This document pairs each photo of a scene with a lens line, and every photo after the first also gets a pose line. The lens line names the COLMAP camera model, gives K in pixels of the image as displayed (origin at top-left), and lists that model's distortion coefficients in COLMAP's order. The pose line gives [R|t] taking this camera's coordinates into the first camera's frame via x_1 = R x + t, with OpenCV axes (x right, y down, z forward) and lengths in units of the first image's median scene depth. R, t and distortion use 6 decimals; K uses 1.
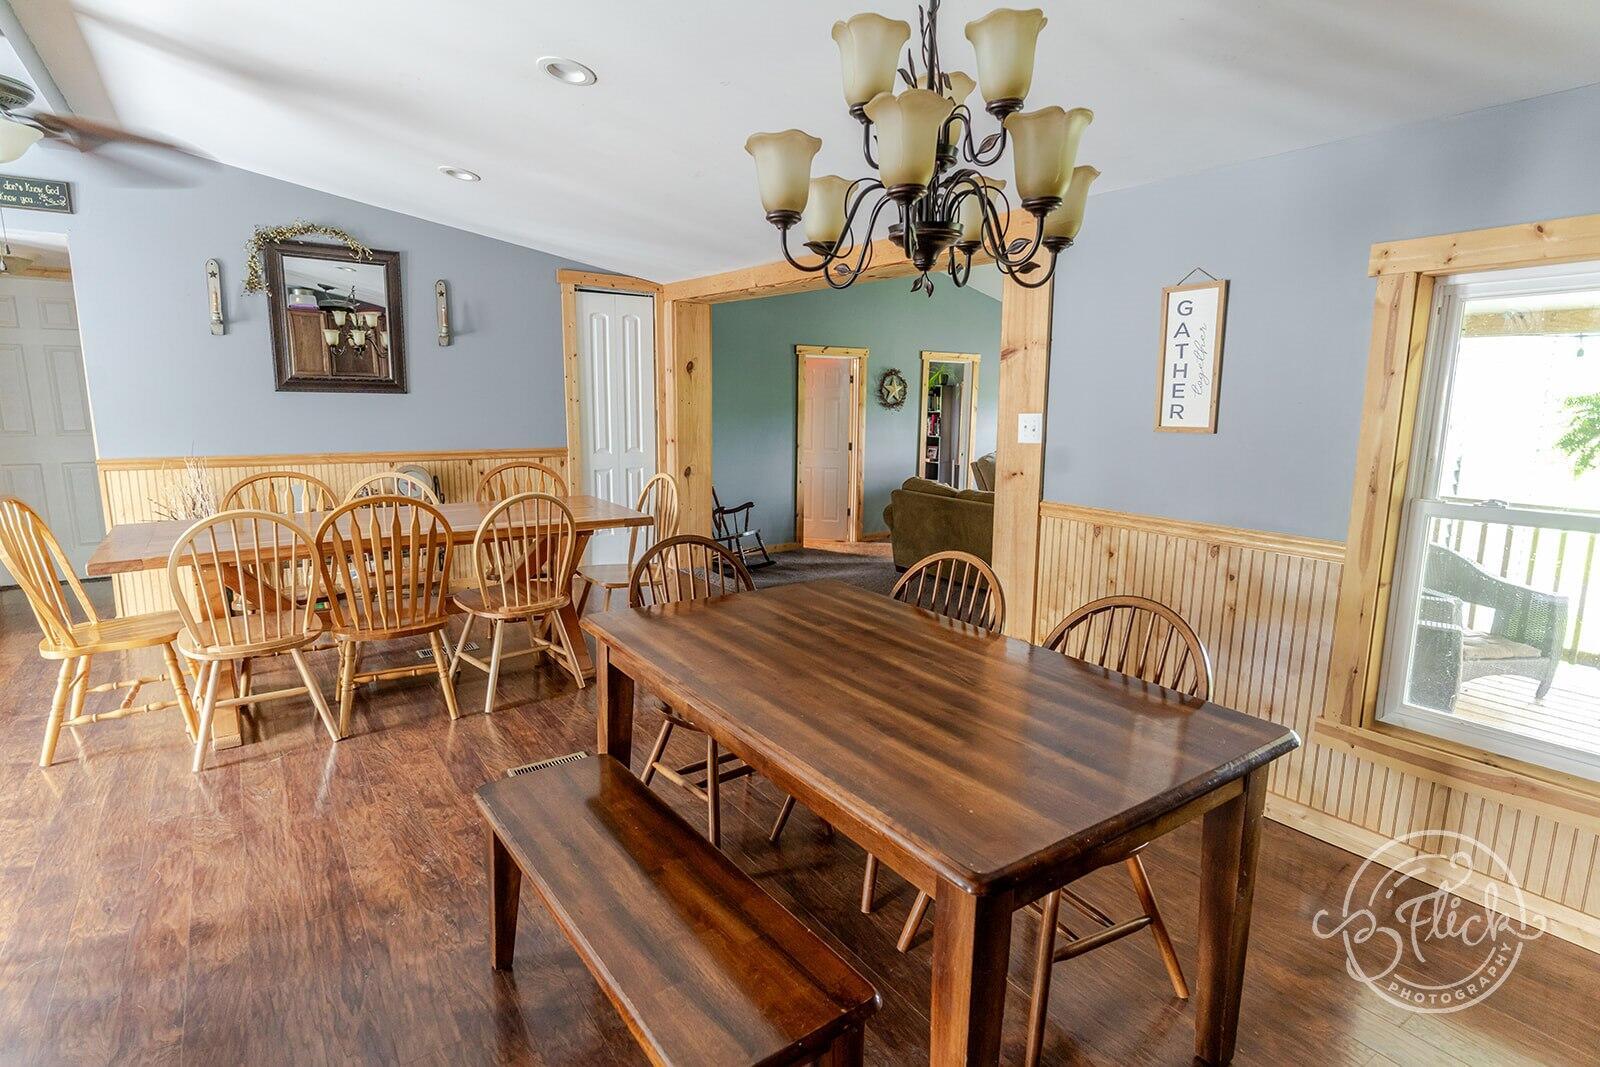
lens RADIAL K [[811.9, 0, 800.0], [0, 811.9, 533.5], [0, 0, 1]] dist [-0.000446, 0.000338]
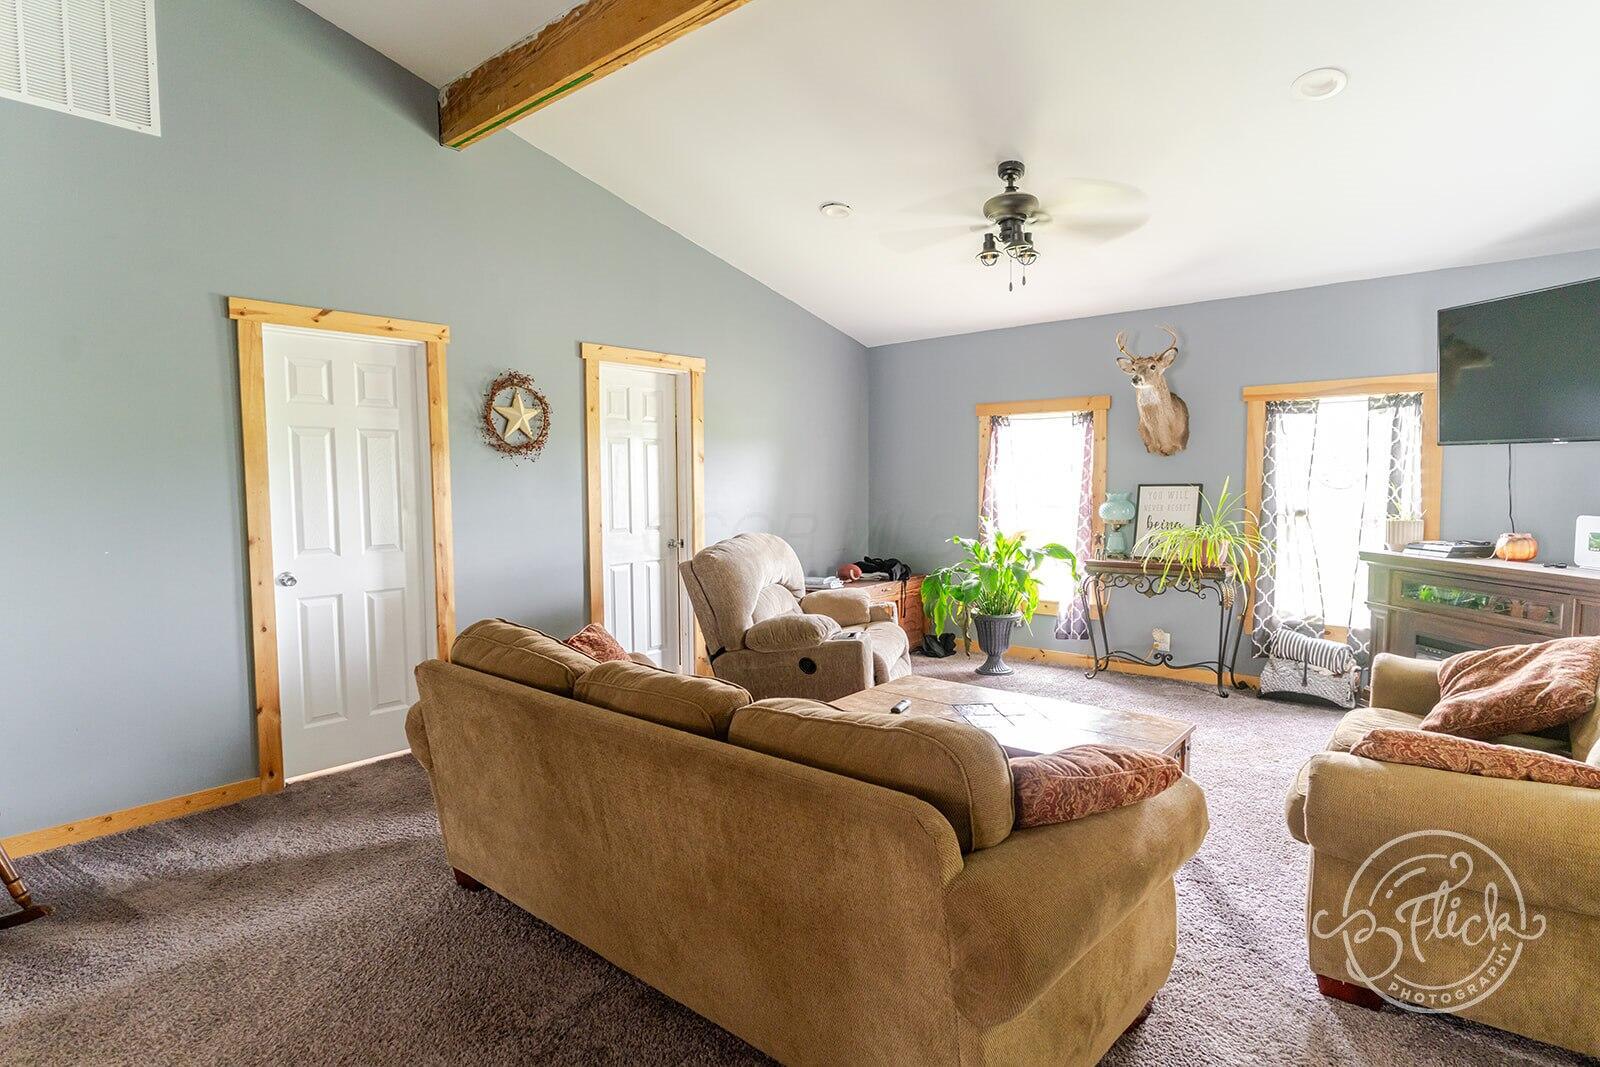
lens RADIAL K [[848.2, 0, 800.0], [0, 848.2, 533.5], [0, 0, 1]] dist [-0.003462, 0.000360]
pose [[0.966560, -0.037157, 0.253735, 0.147240], [0.062864, 0.993589, -0.093968, -0.051071], [-0.248616, 0.106776, 0.962699, 0.486999]]
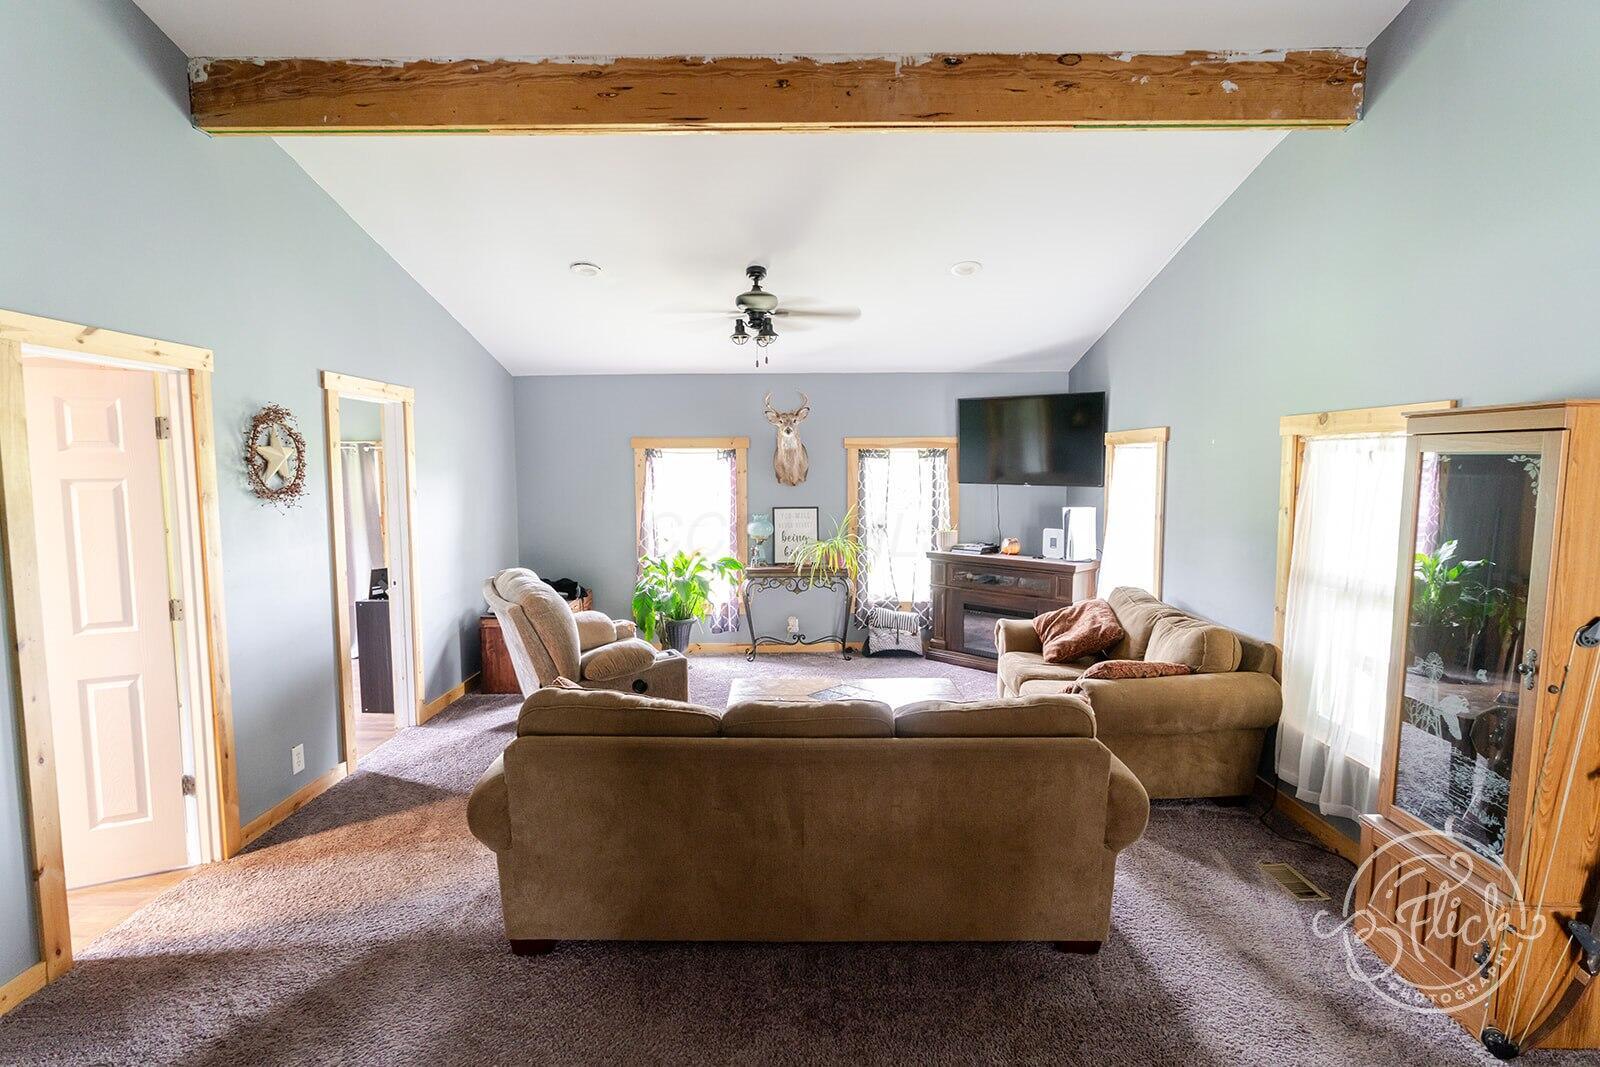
lens RADIAL K [[811.9, 0, 800.0], [0, 811.9, 533.5], [0, 0, 1]] dist [-0.000446, 0.000338]
pose [[0.569435, -0.082001, 0.817936, -0.074609], [0.147148, 0.989109, -0.003281, -0.098540], [-0.808759, 0.122226, 0.575299, 0.555517]]
